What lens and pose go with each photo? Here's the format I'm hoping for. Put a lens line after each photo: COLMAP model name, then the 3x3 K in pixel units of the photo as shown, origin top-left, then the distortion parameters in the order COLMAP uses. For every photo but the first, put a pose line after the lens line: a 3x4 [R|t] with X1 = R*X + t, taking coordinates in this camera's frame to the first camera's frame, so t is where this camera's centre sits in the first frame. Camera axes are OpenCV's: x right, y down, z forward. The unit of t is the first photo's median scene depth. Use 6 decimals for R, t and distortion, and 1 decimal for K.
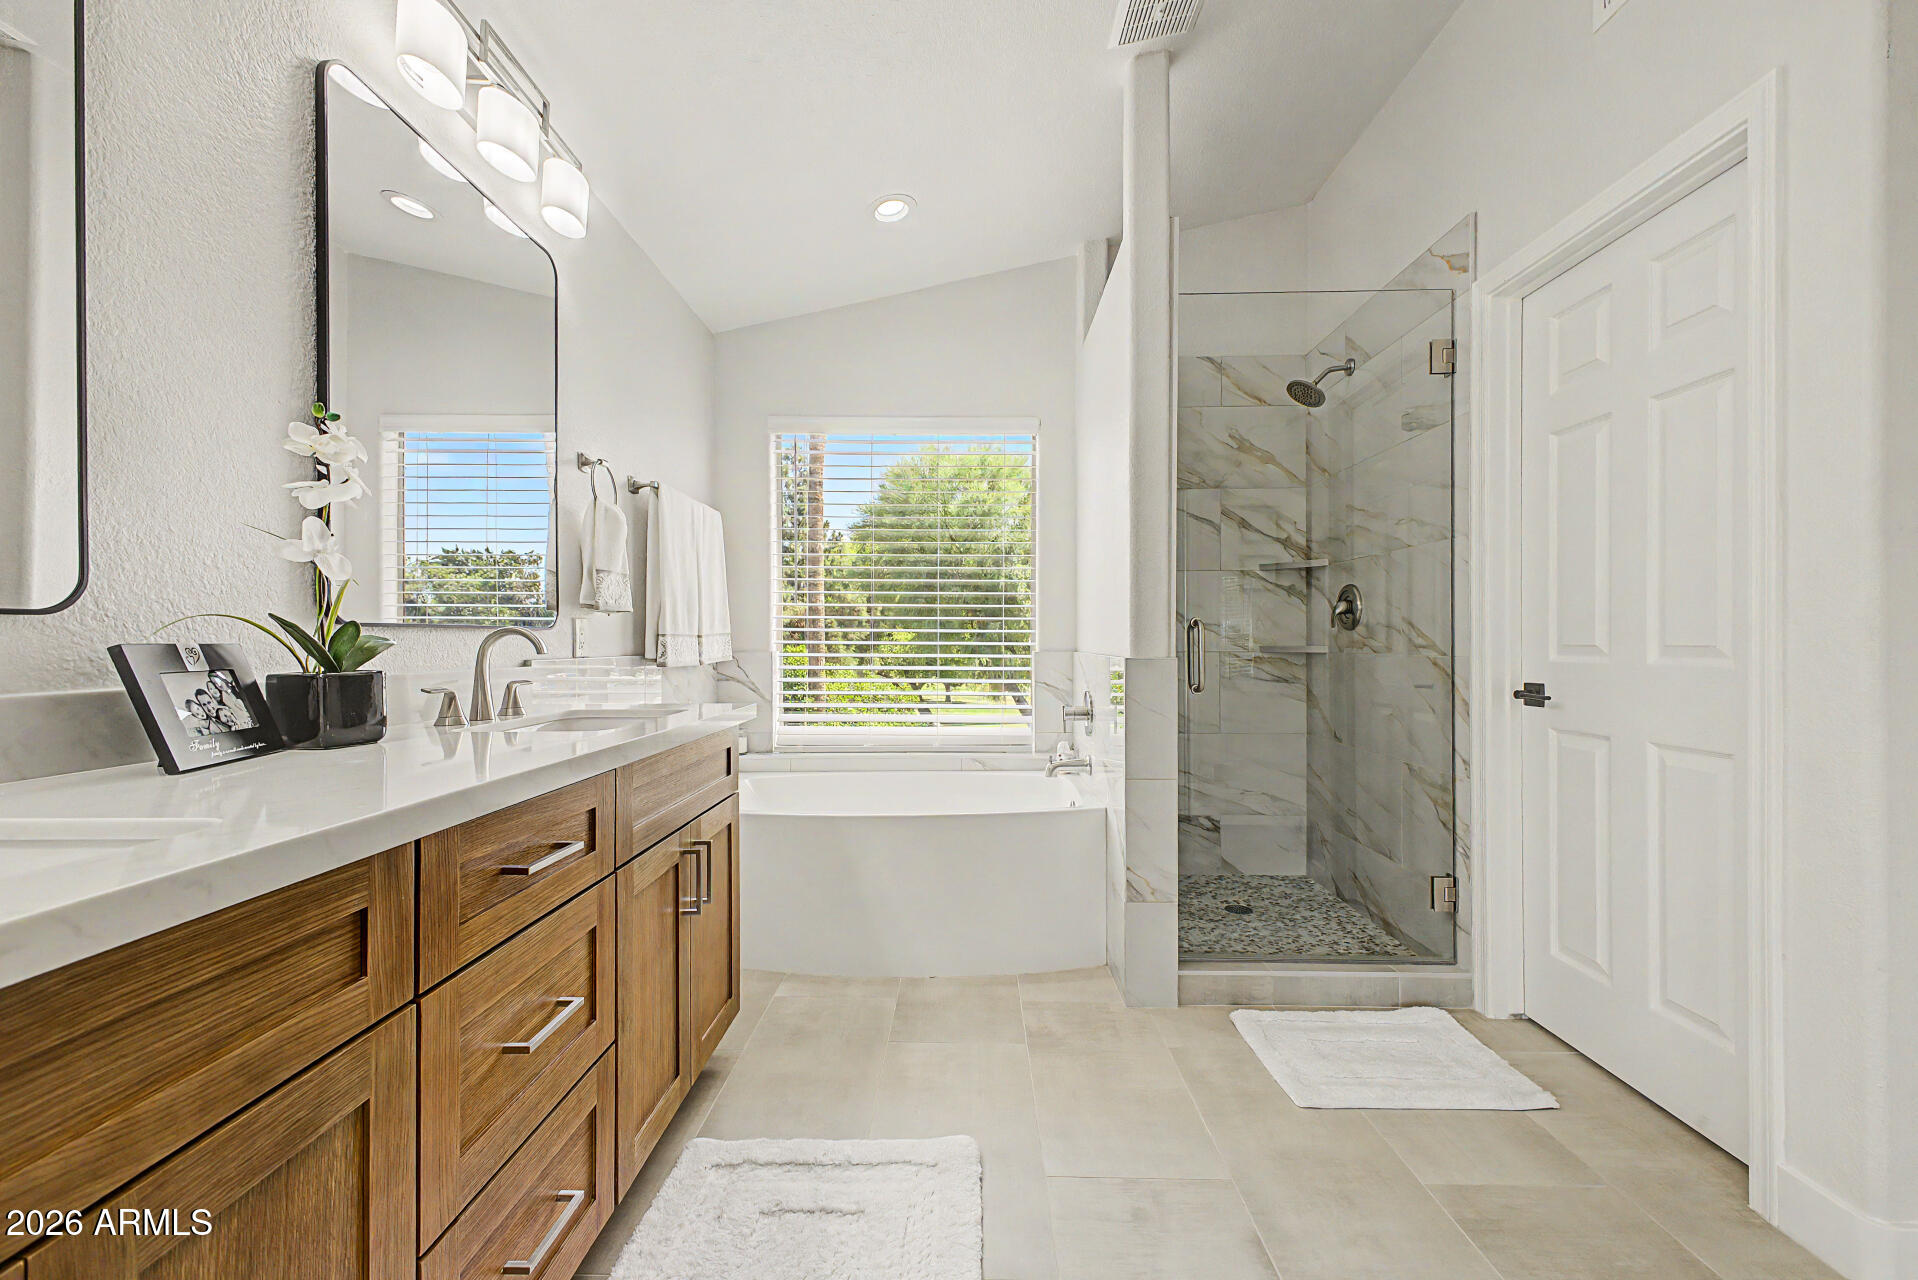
lens RADIAL K [[757.9, 0, 961.4], [0, 757.9, 636.5], [0, 0, 1]] dist [0.023043, -0.006919]
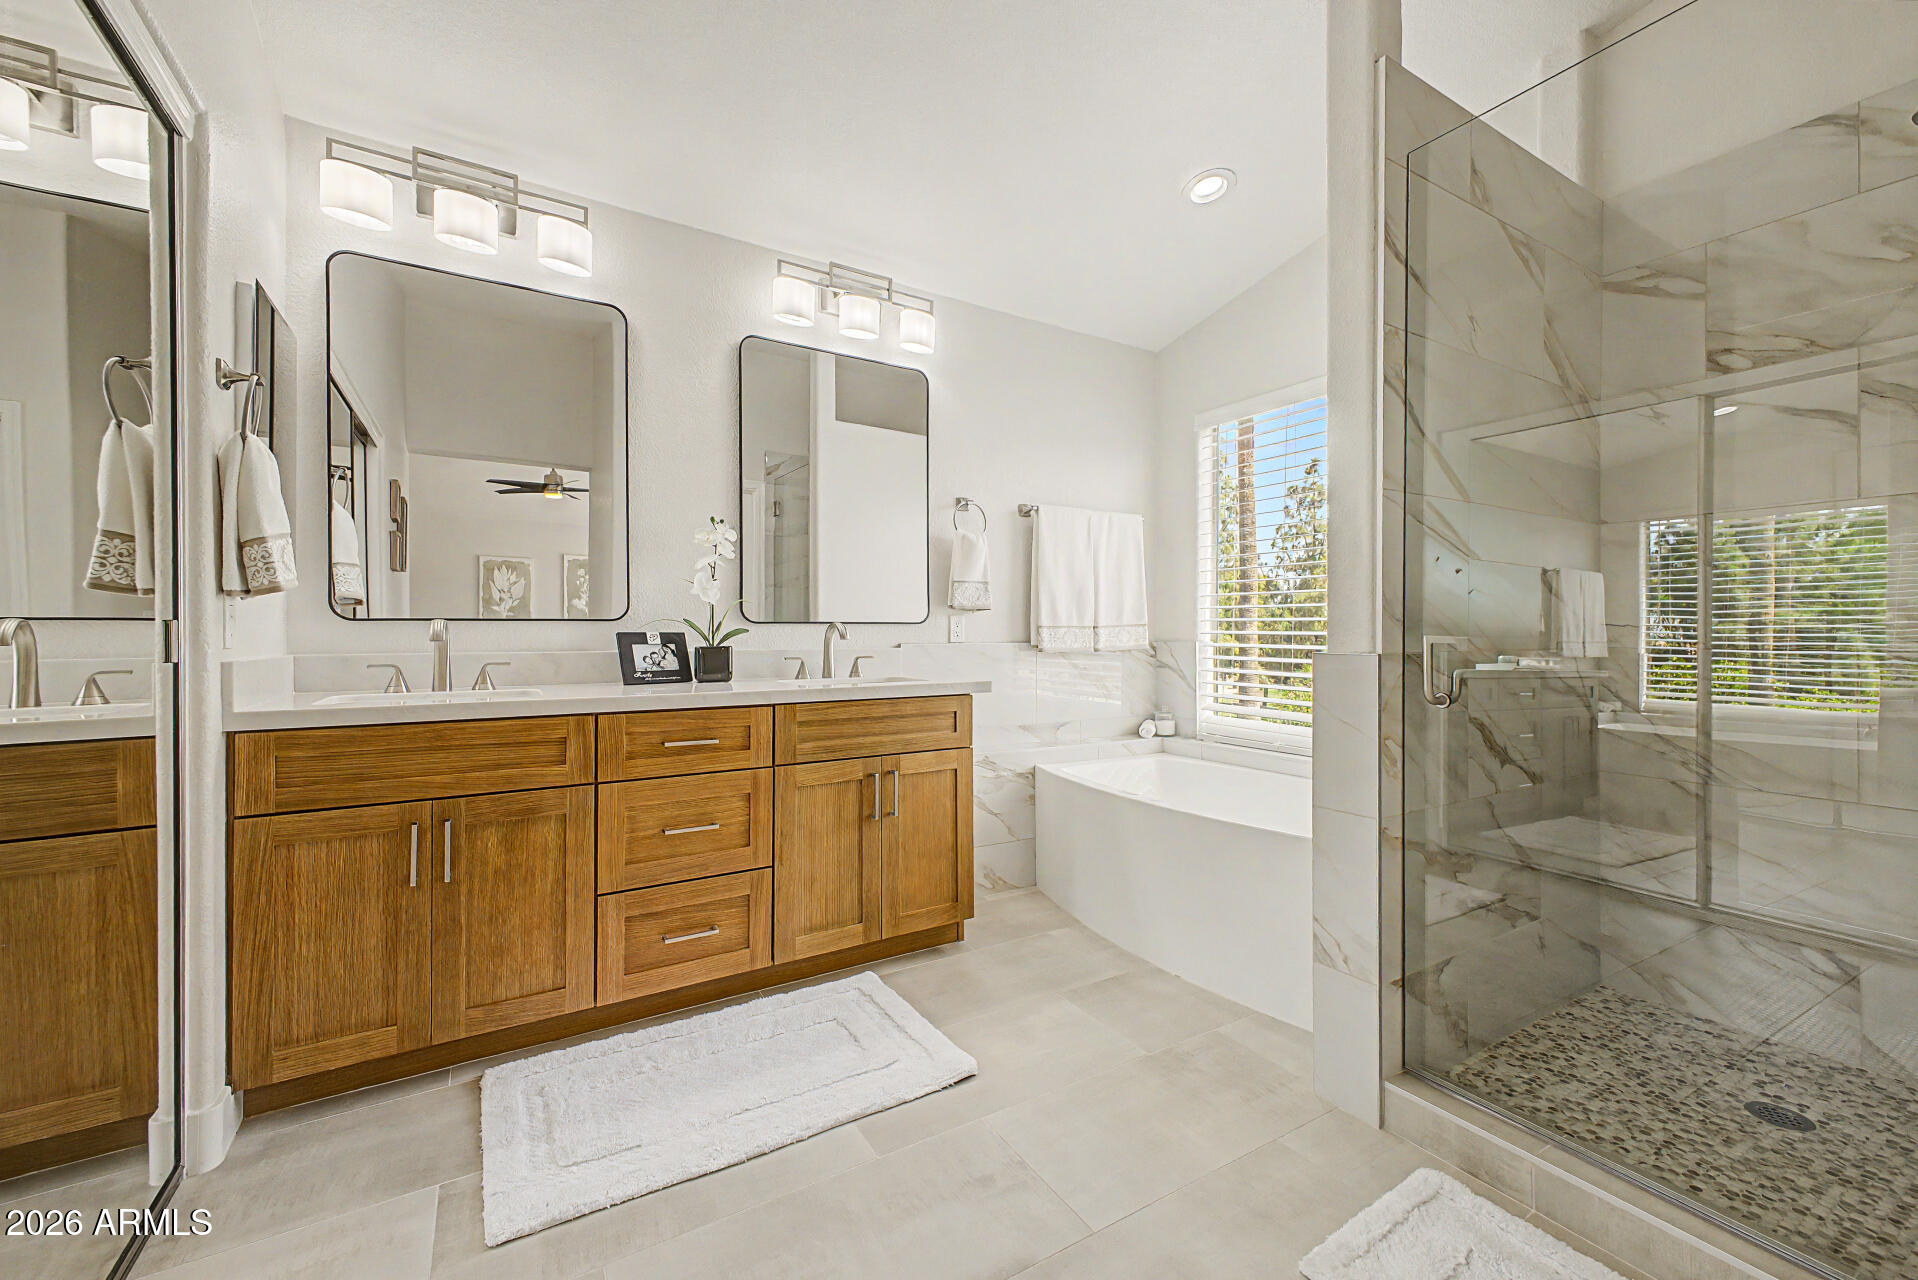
lens RADIAL K [[756.4, 0, 961.3], [0, 756.4, 632.5], [0, 0, 1]] dist [0.025081, -0.007501]
pose [[0.540817, 0.004124, -0.841130, 0.656888], [0.001038, 0.999984, 0.005570, 0.002670], [0.841140, -0.003885, 0.540804, 0.250935]]
